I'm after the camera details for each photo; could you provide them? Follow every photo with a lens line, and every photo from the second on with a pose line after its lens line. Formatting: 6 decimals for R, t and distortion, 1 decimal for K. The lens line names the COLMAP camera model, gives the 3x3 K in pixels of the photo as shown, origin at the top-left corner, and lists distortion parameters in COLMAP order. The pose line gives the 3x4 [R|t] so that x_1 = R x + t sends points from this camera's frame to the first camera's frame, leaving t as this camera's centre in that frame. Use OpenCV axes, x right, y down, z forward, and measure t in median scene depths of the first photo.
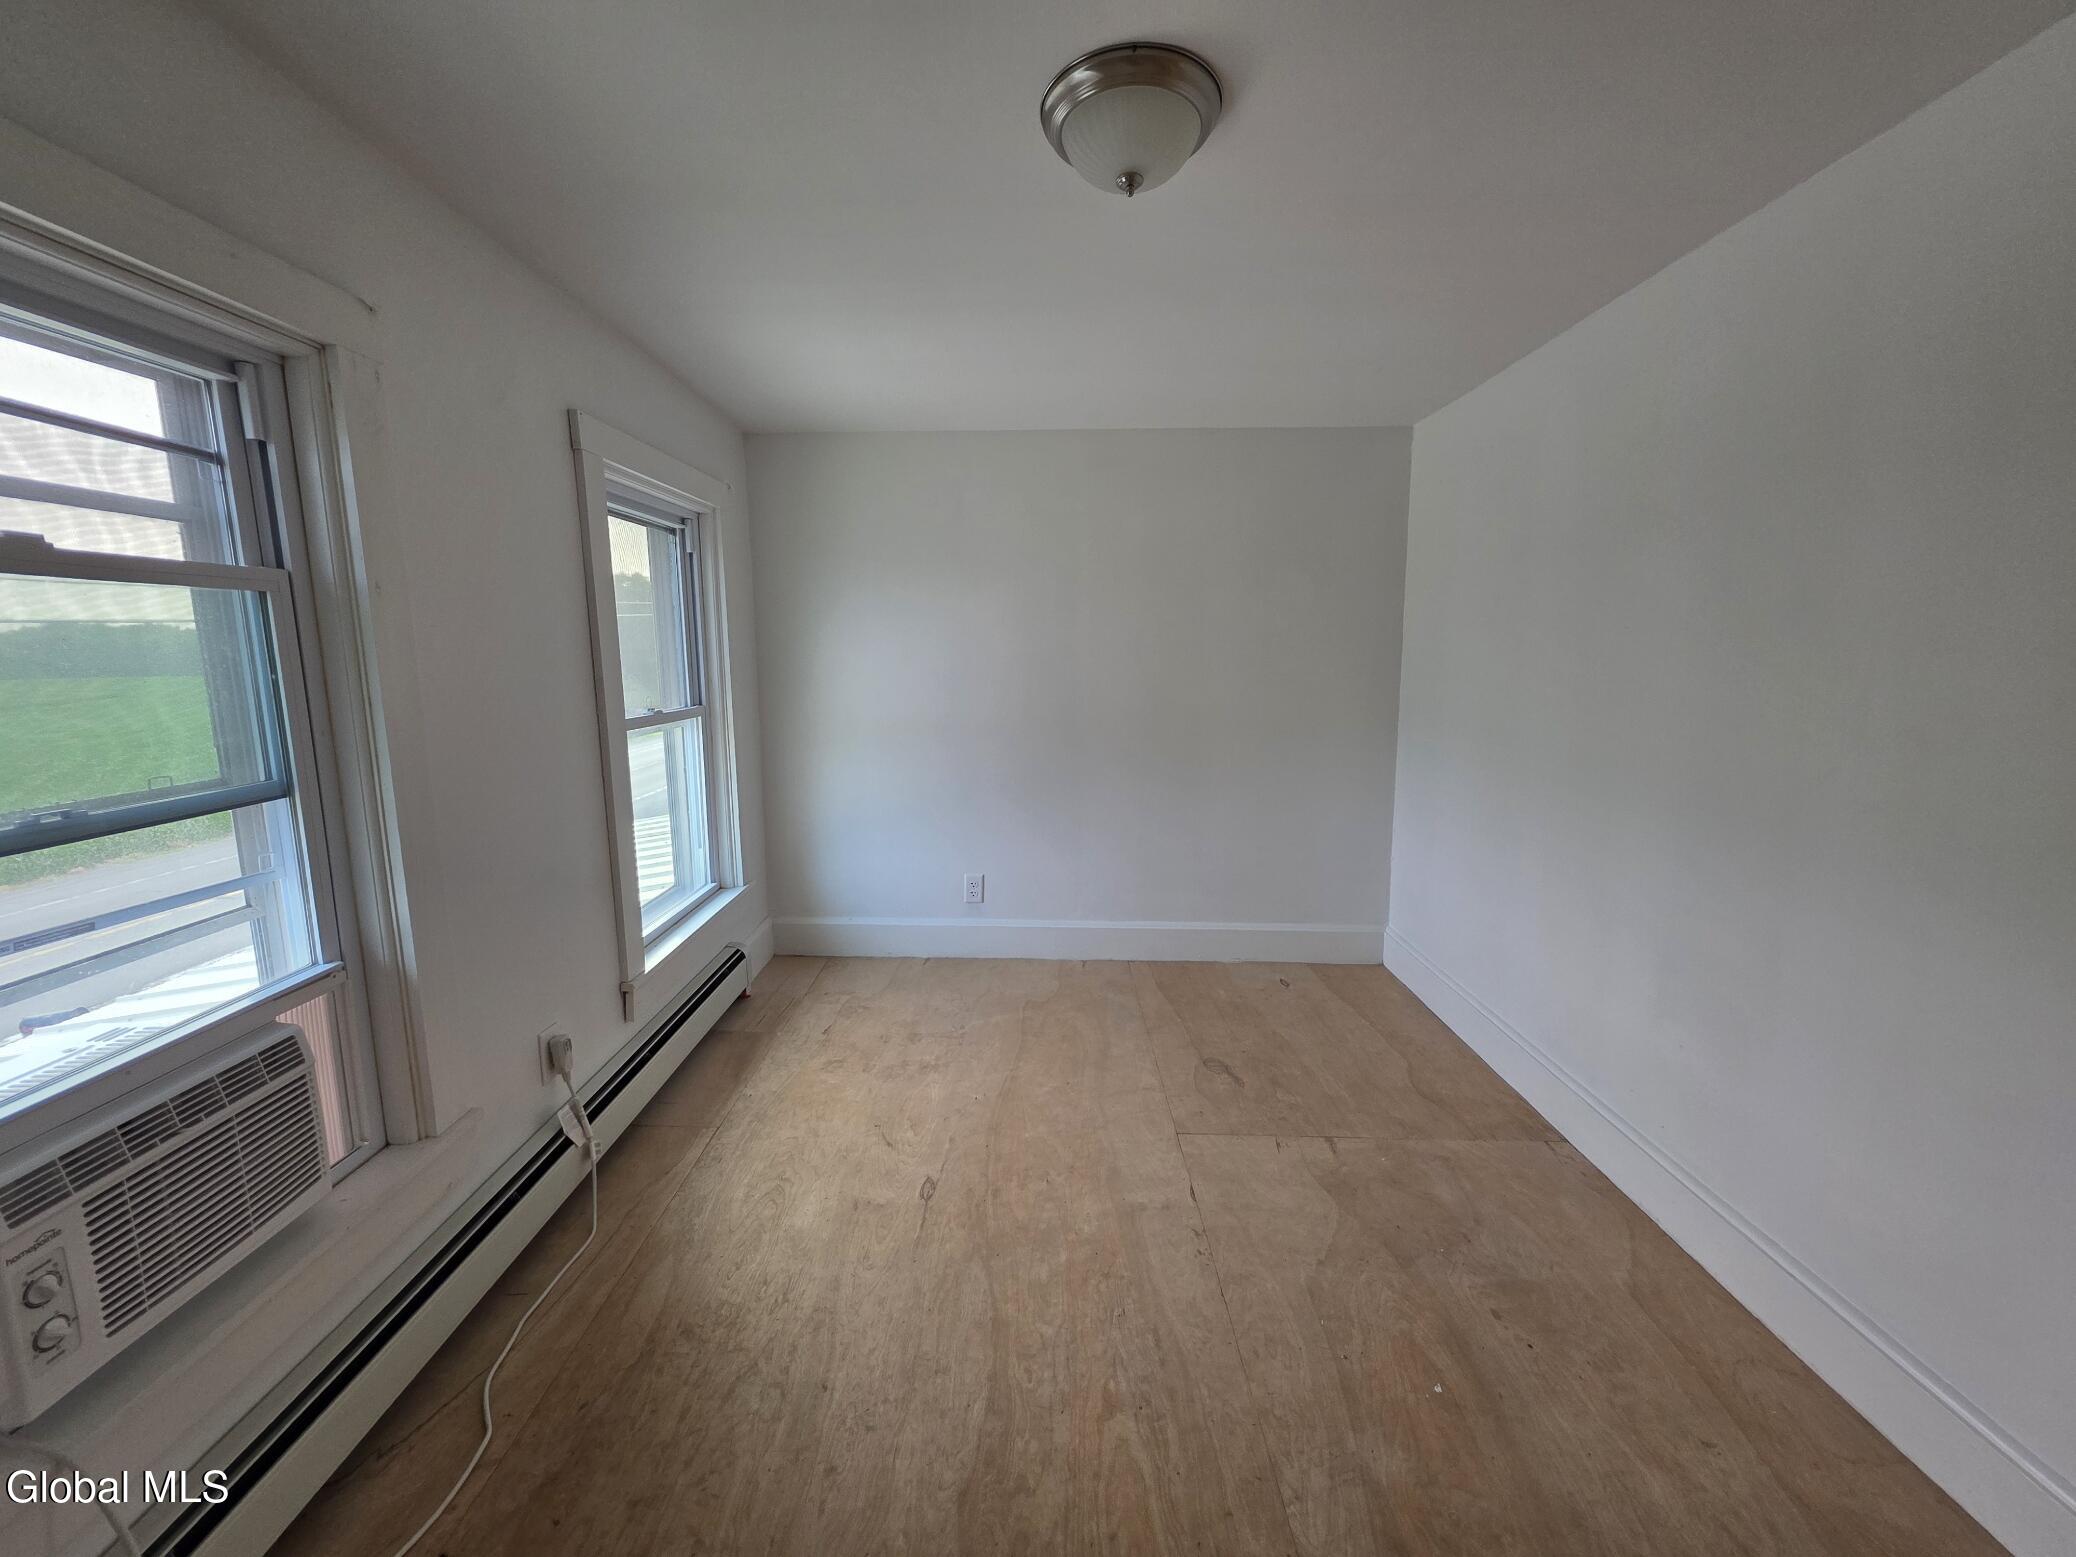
lens RADIAL K [[824.5, 0, 1040.9], [0, 824.5, 775.2], [0, 0, 1]] dist [-0.001619, 0.001232]
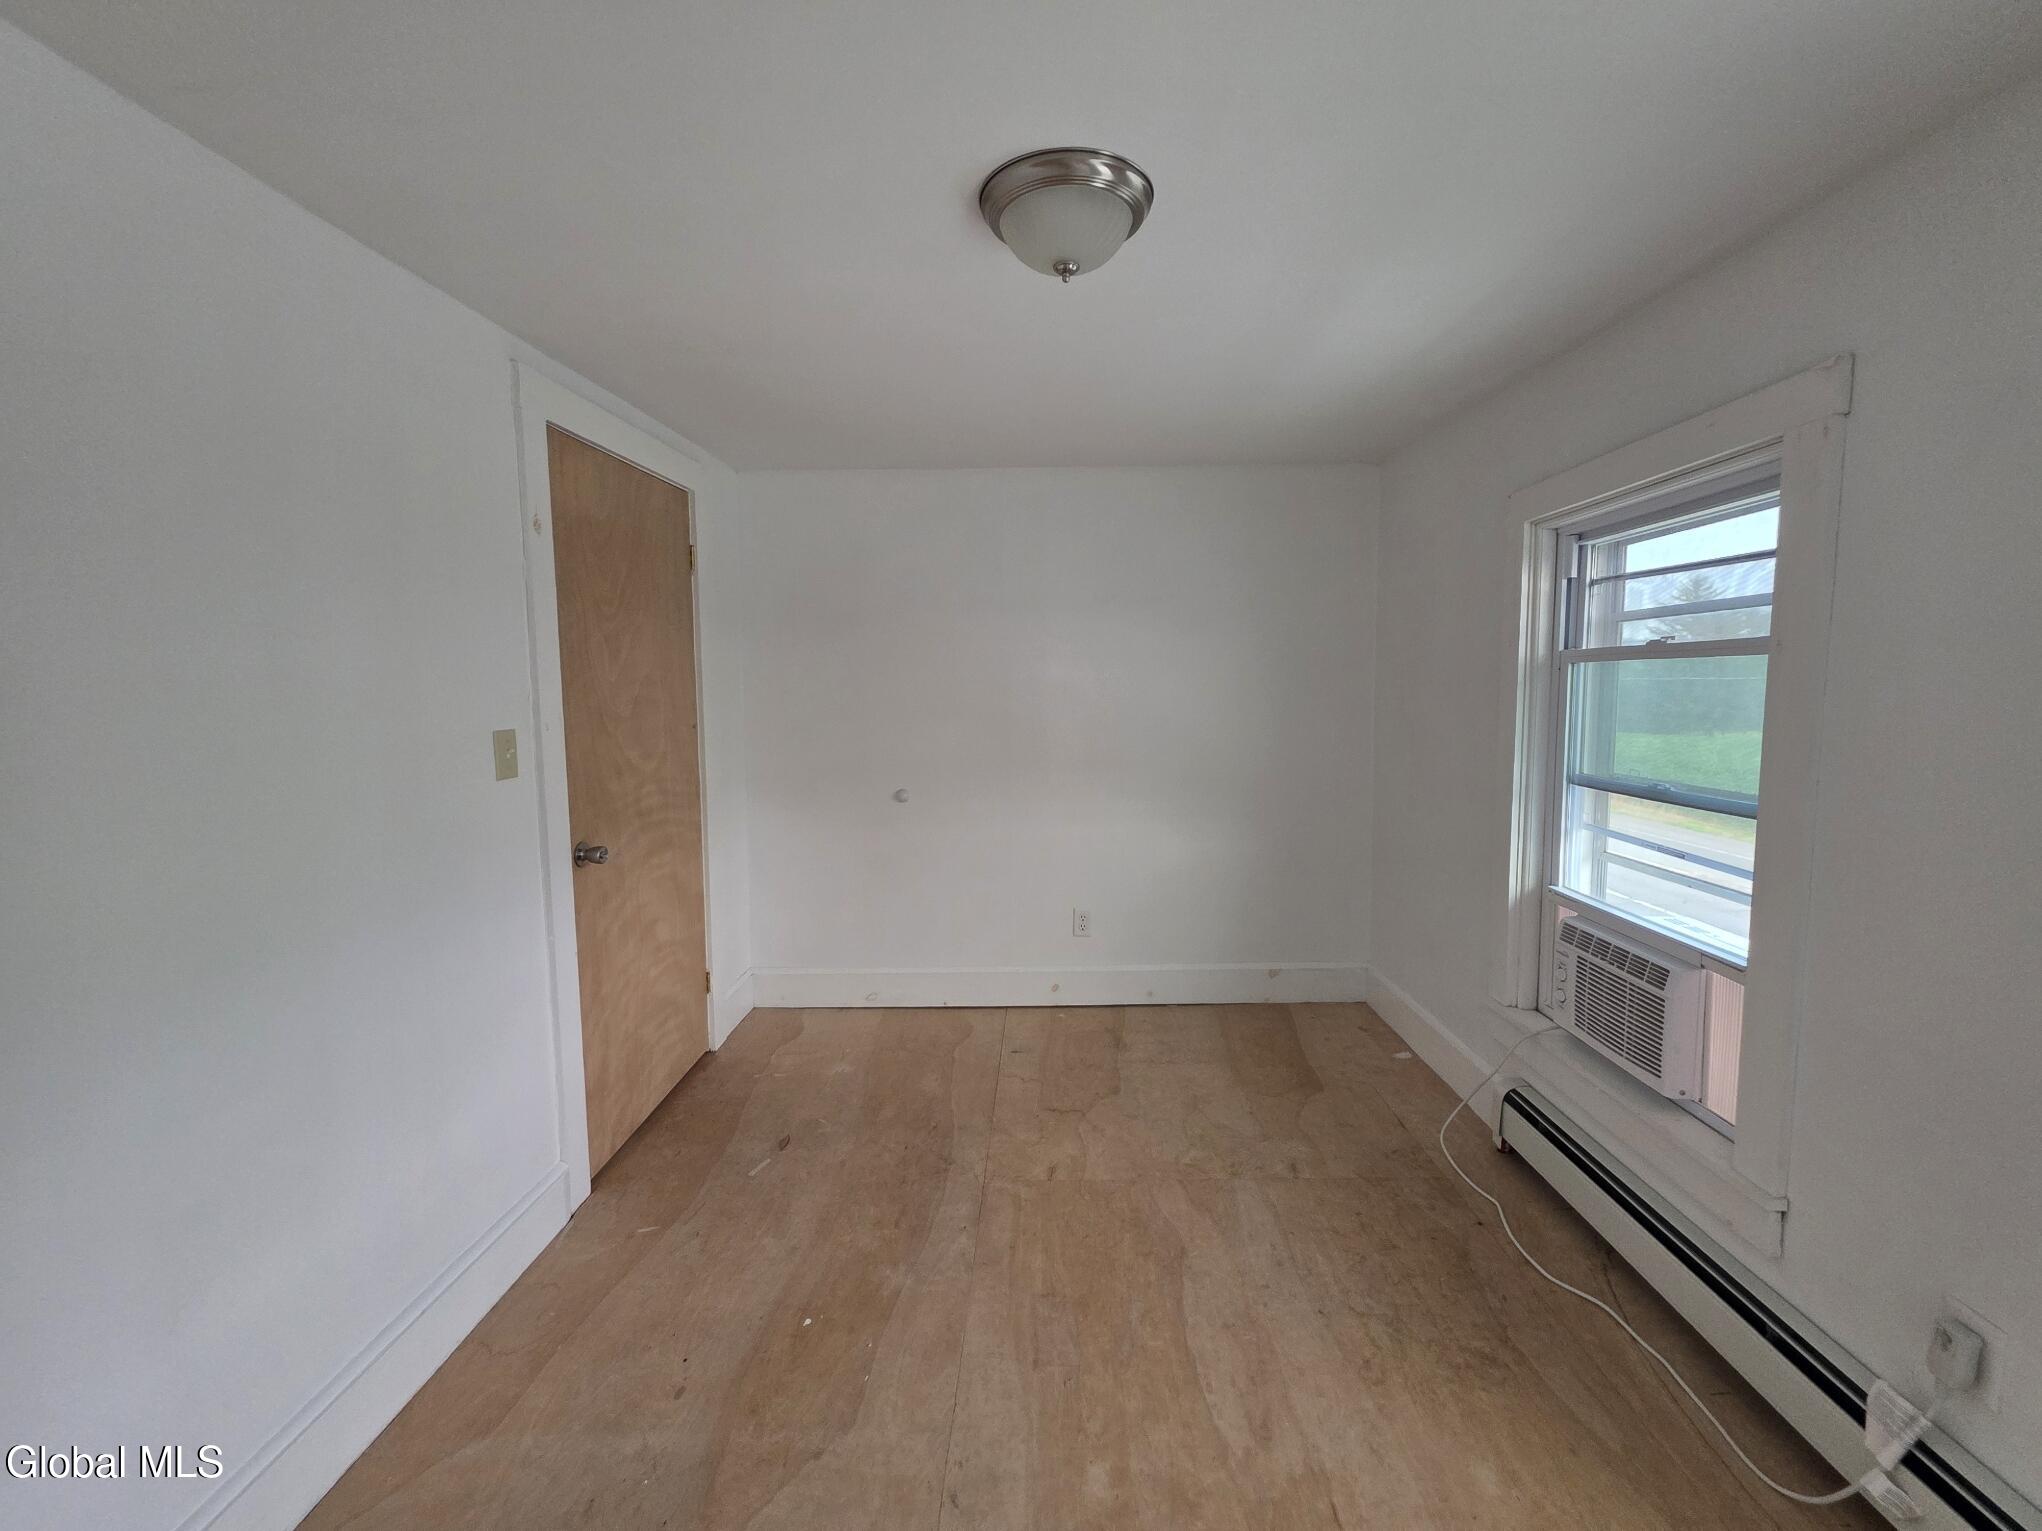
lens RADIAL K [[811.0, 0, 1023.4], [0, 811.0, 754.0], [0, 0, 1]] dist [-0.001619, 0.001232]
pose [[-0.999407, 0.007532, 0.033590, 0.168846], [0.015459, 0.970042, 0.242446, -0.458310], [-0.030757, 0.242822, -0.969583, 2.643322]]
